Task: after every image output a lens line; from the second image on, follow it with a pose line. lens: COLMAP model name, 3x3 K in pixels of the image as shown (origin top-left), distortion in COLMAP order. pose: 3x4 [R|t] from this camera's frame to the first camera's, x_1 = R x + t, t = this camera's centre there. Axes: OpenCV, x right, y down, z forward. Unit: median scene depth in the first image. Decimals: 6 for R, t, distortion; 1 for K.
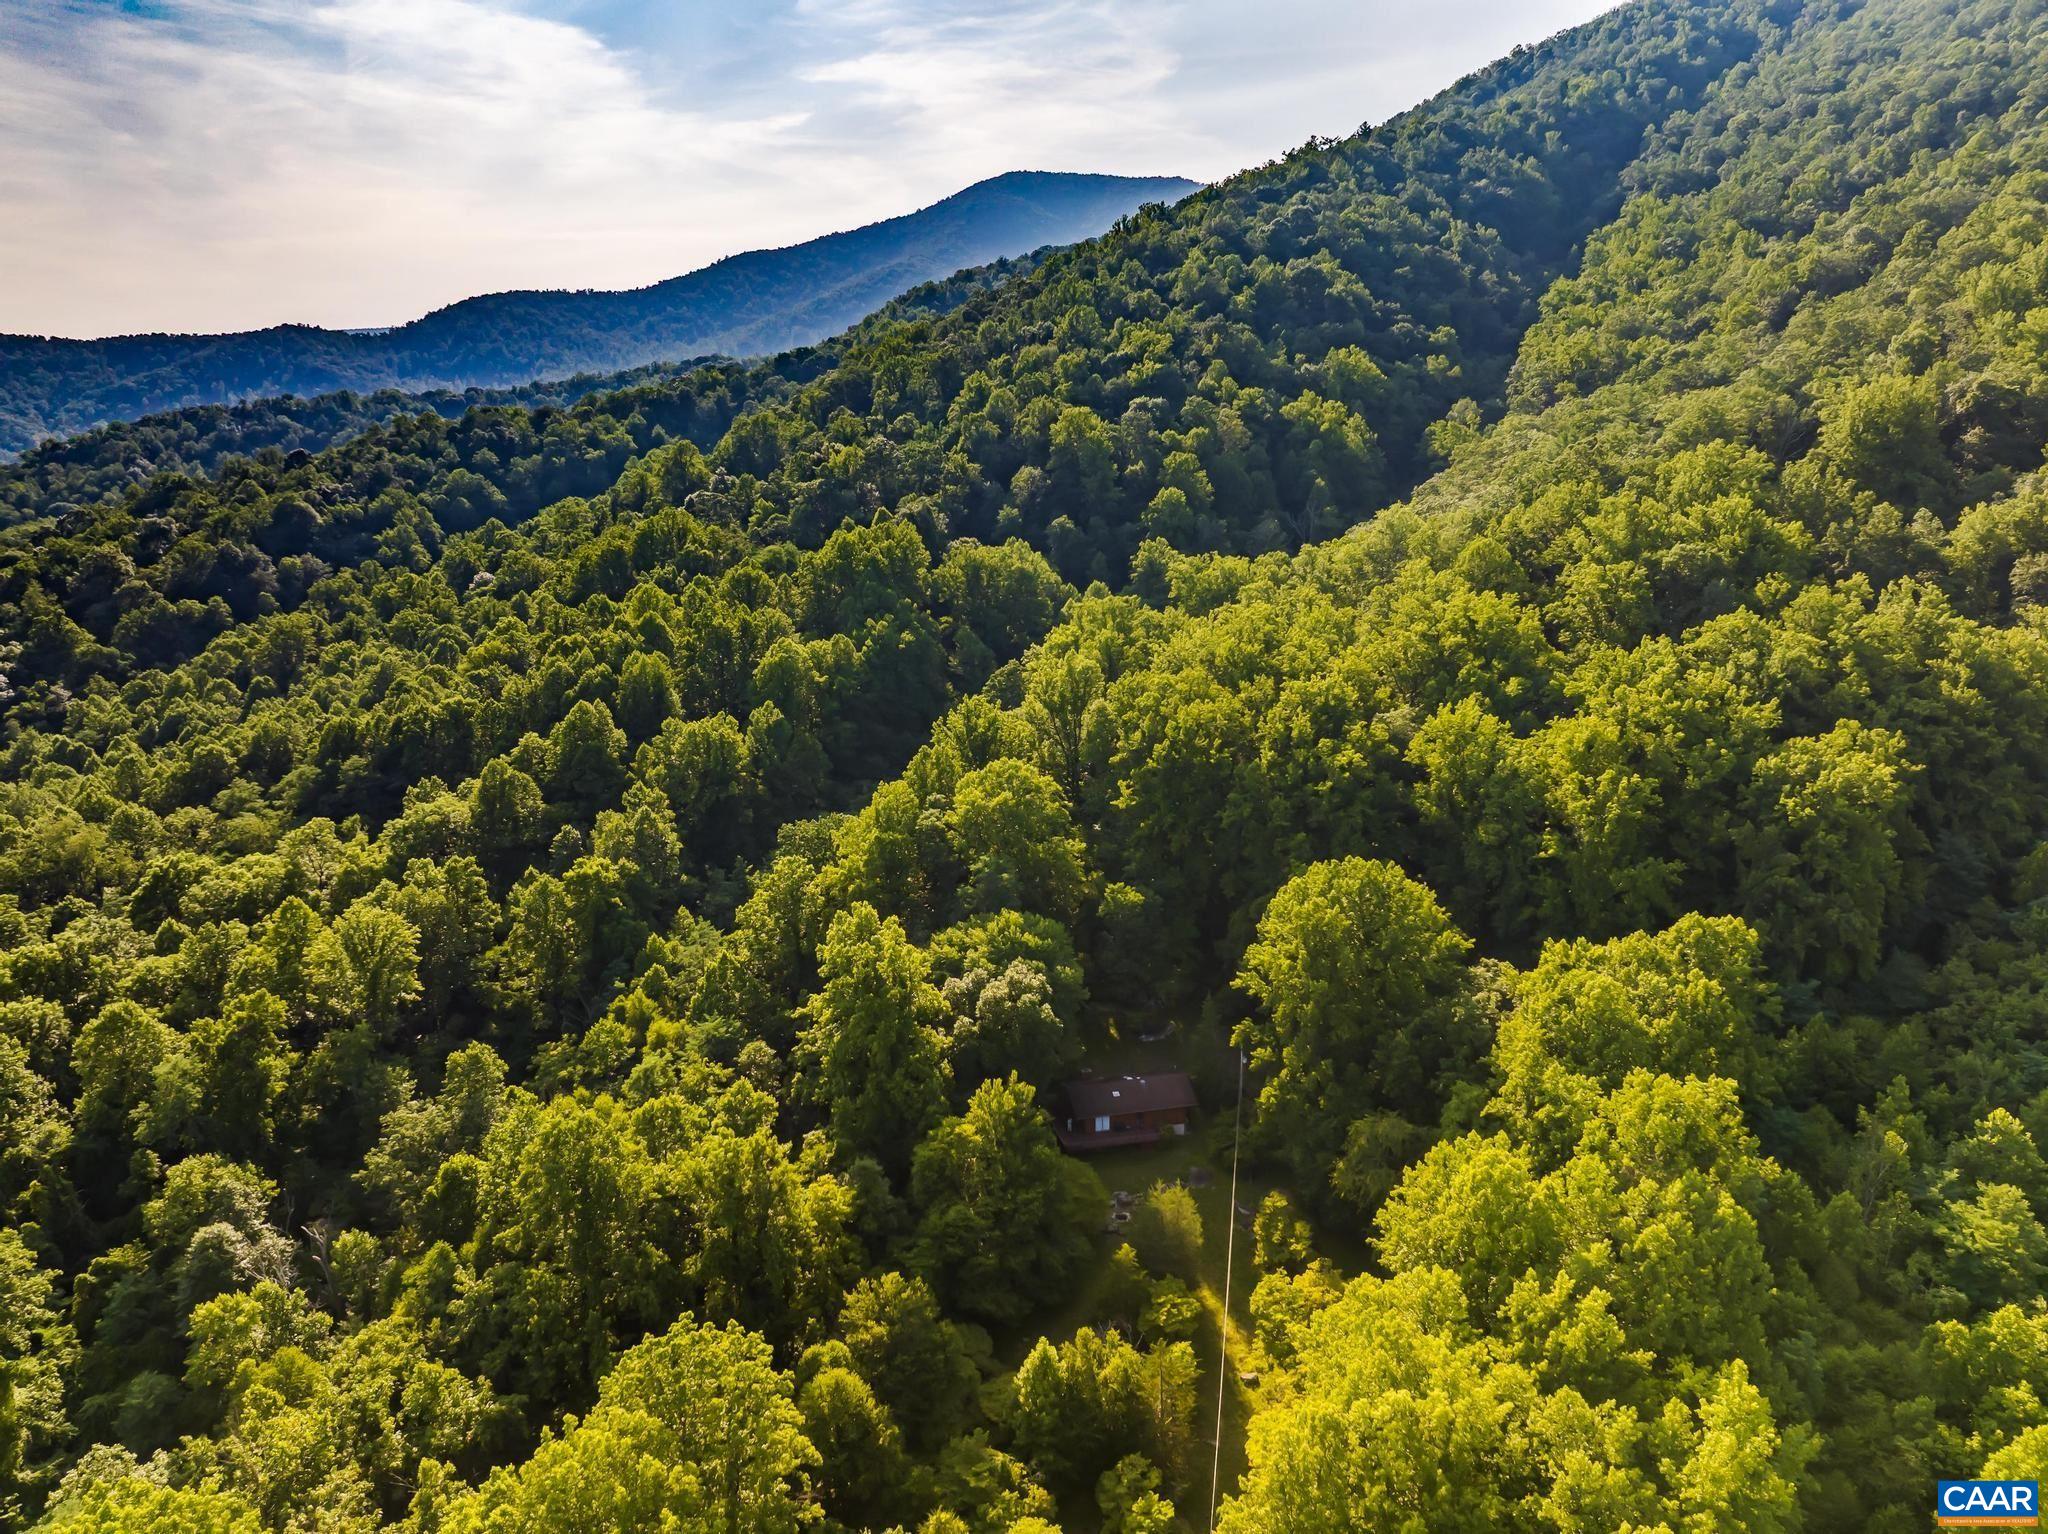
lens RADIAL K [[1444.7, 0, 1018.1], [0, 1444.7, 754.3], [0, 0, 1]] dist [-0.042560, 0.011081]
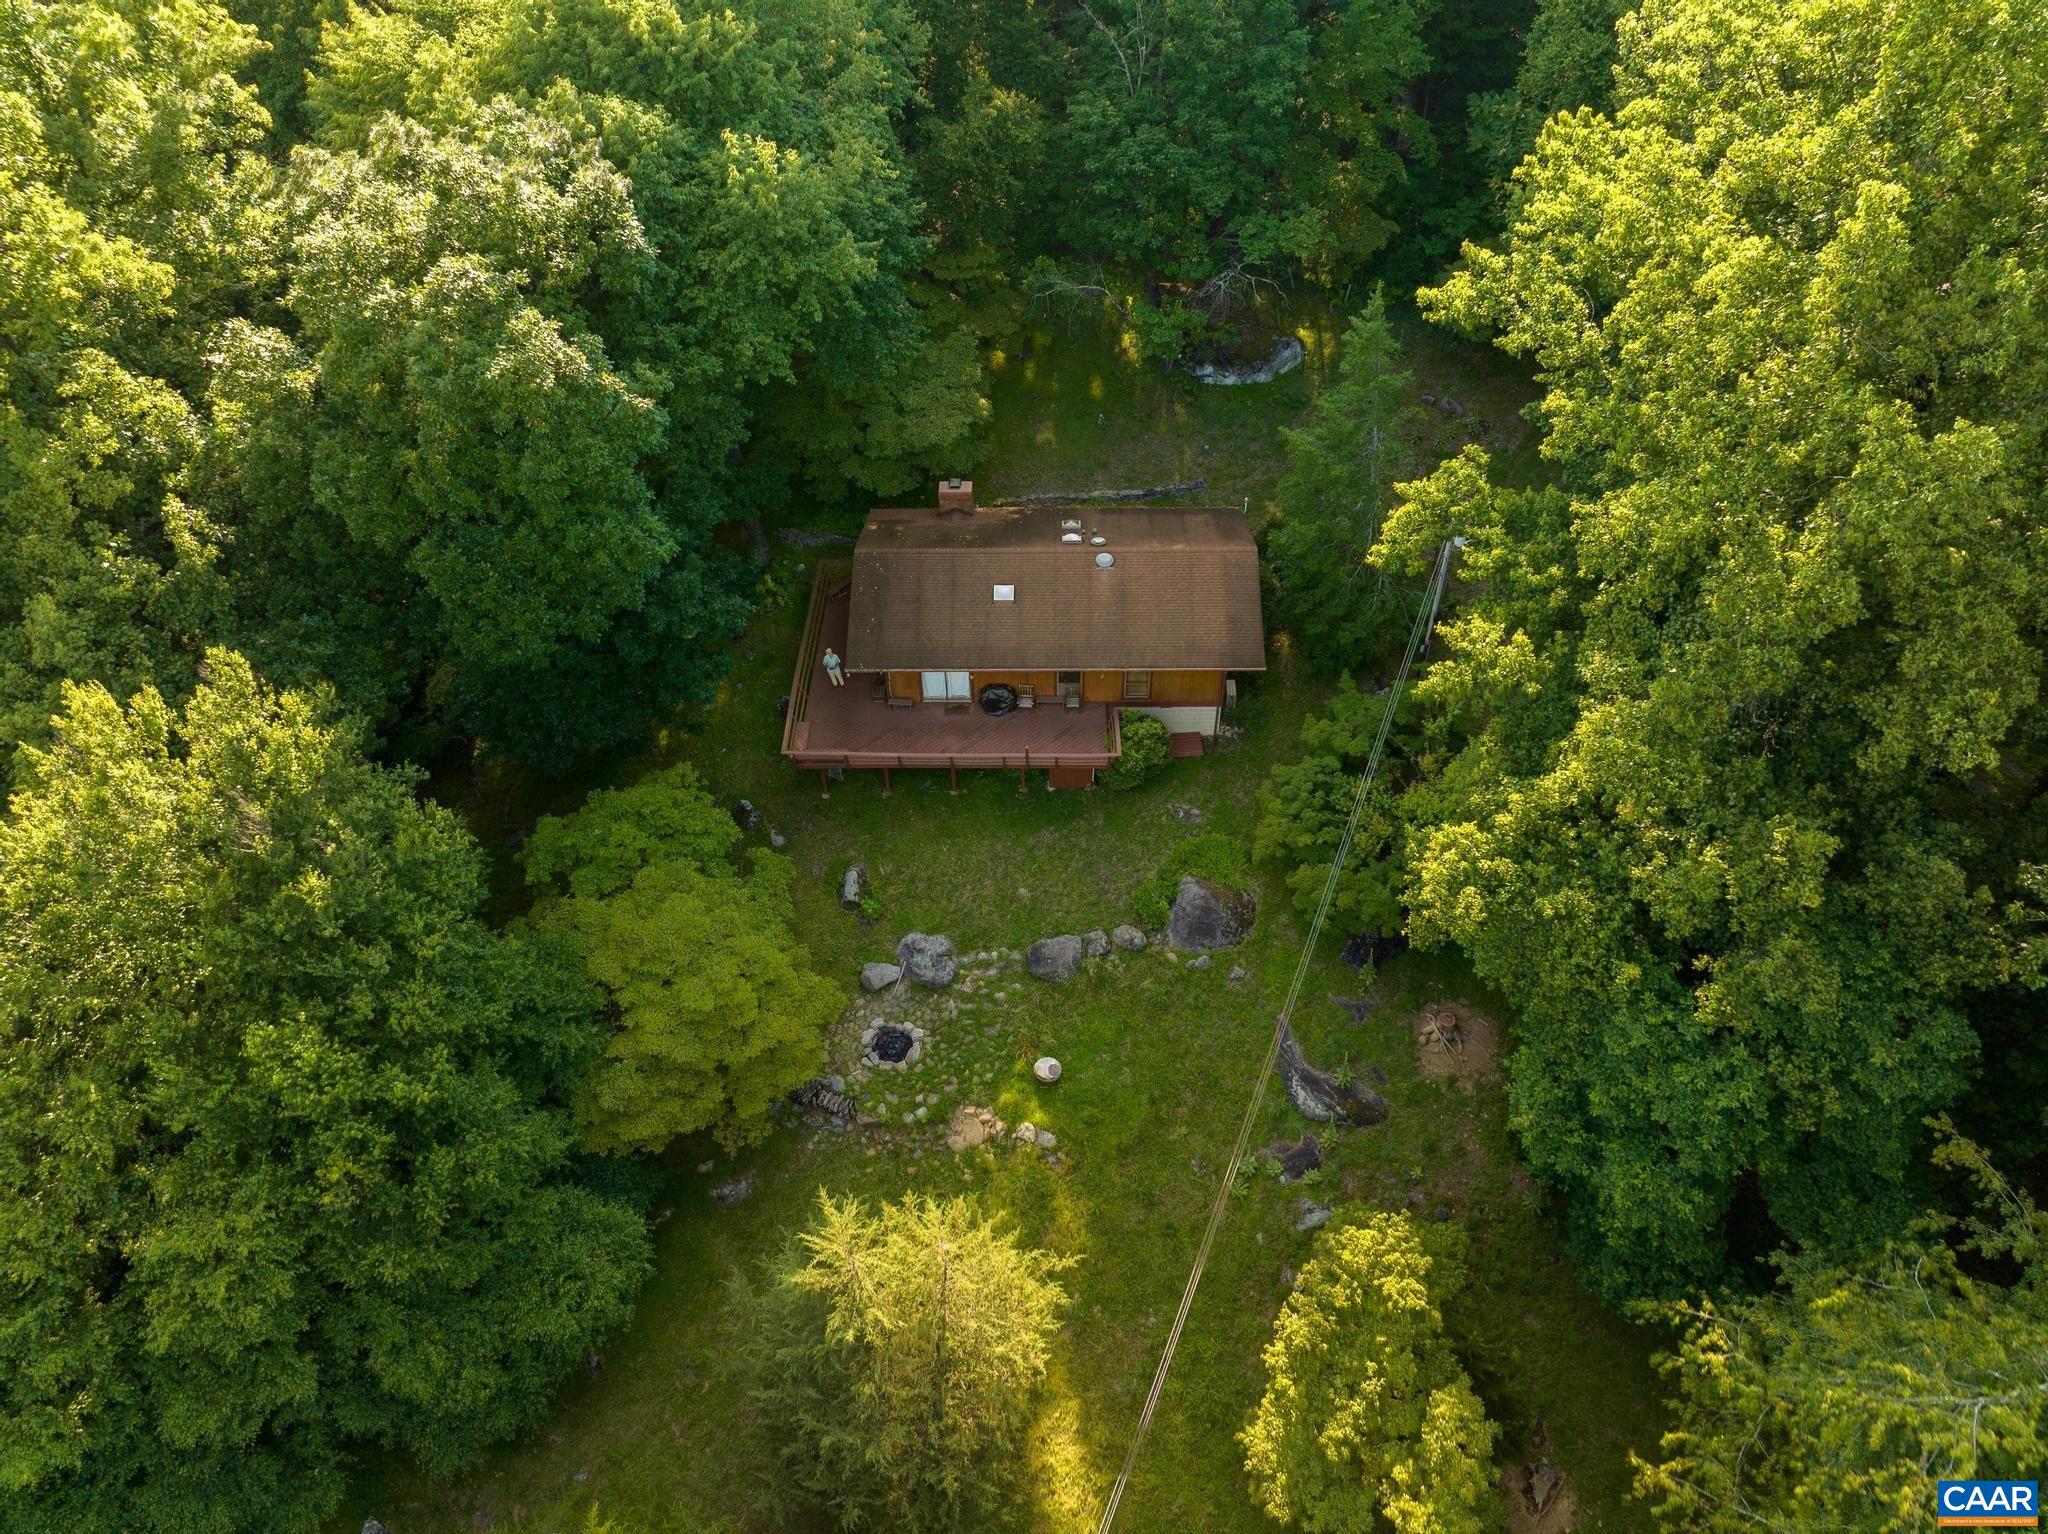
lens RADIAL K [[1444.7, 0, 1027.6], [0, 1444.7, 761.2], [0, 0, 1]] dist [-0.042560, 0.011081]
pose [[0.974283, 0.162577, -0.156017, 0.138175], [-0.052282, 0.836609, 0.545300, 0.106385], [0.219179, -0.523119, 0.823594, 0.794543]]
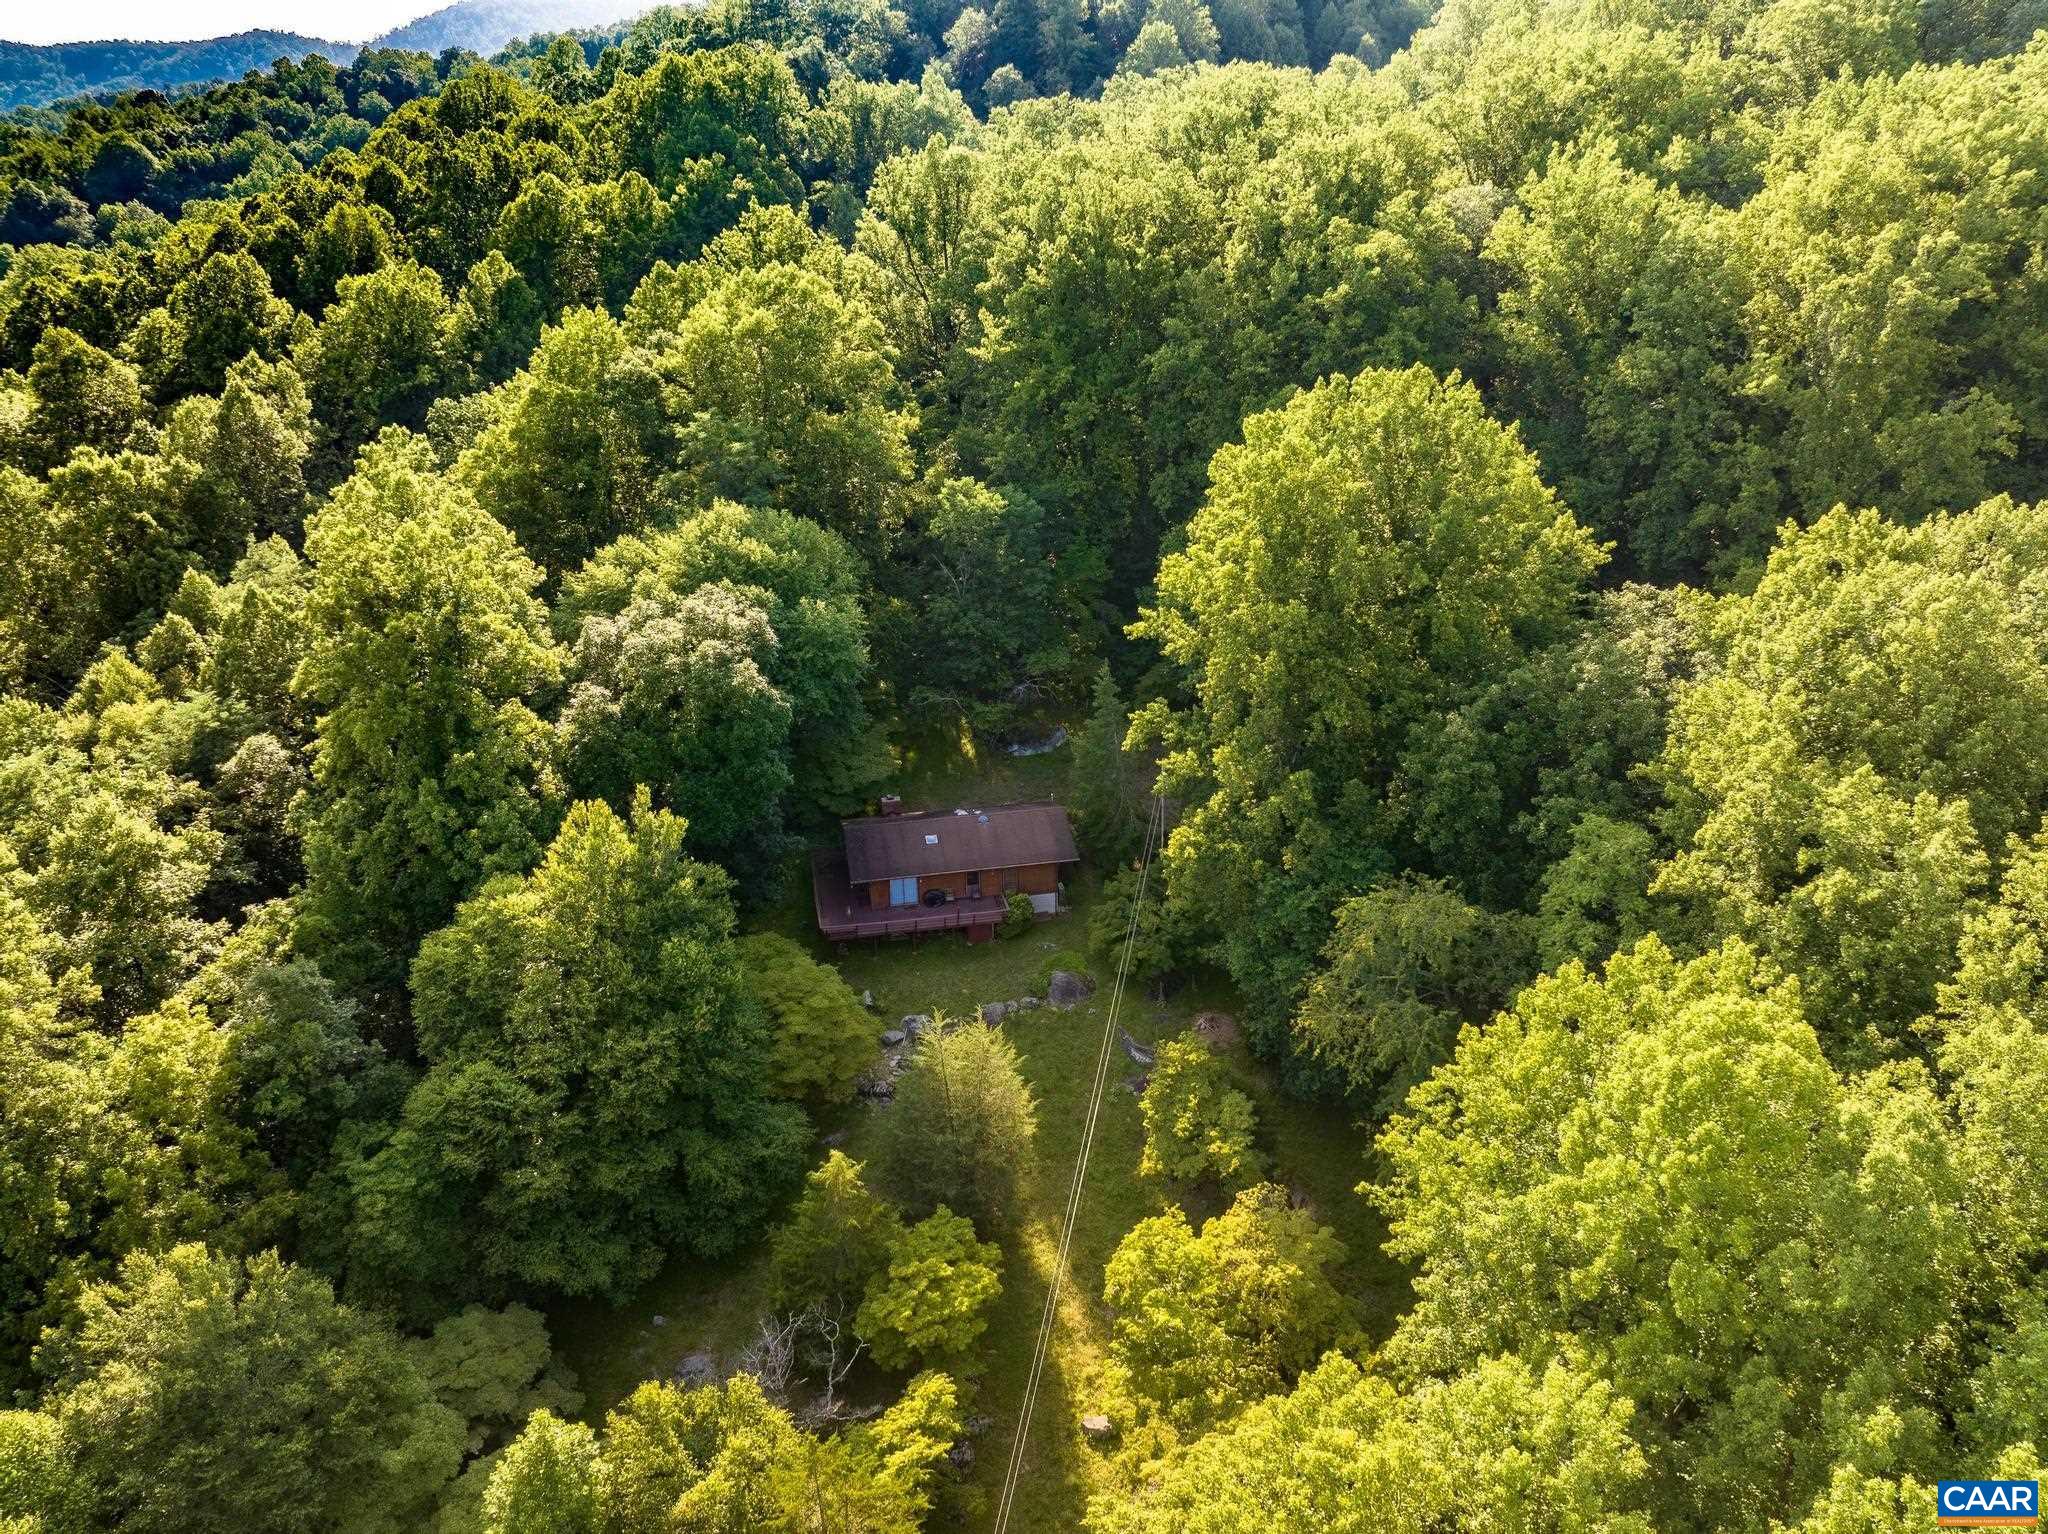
lens RADIAL K [[1444.7, 0, 1033.8], [0, 1444.7, 762.3], [0, 0, 1]] dist [-0.042560, 0.011081]
pose [[0.999797, 0.010442, -0.017236, 0.127275], [-0.007394, 0.985720, 0.168230, 0.122593], [0.018747, -0.168069, 0.985597, 0.498981]]
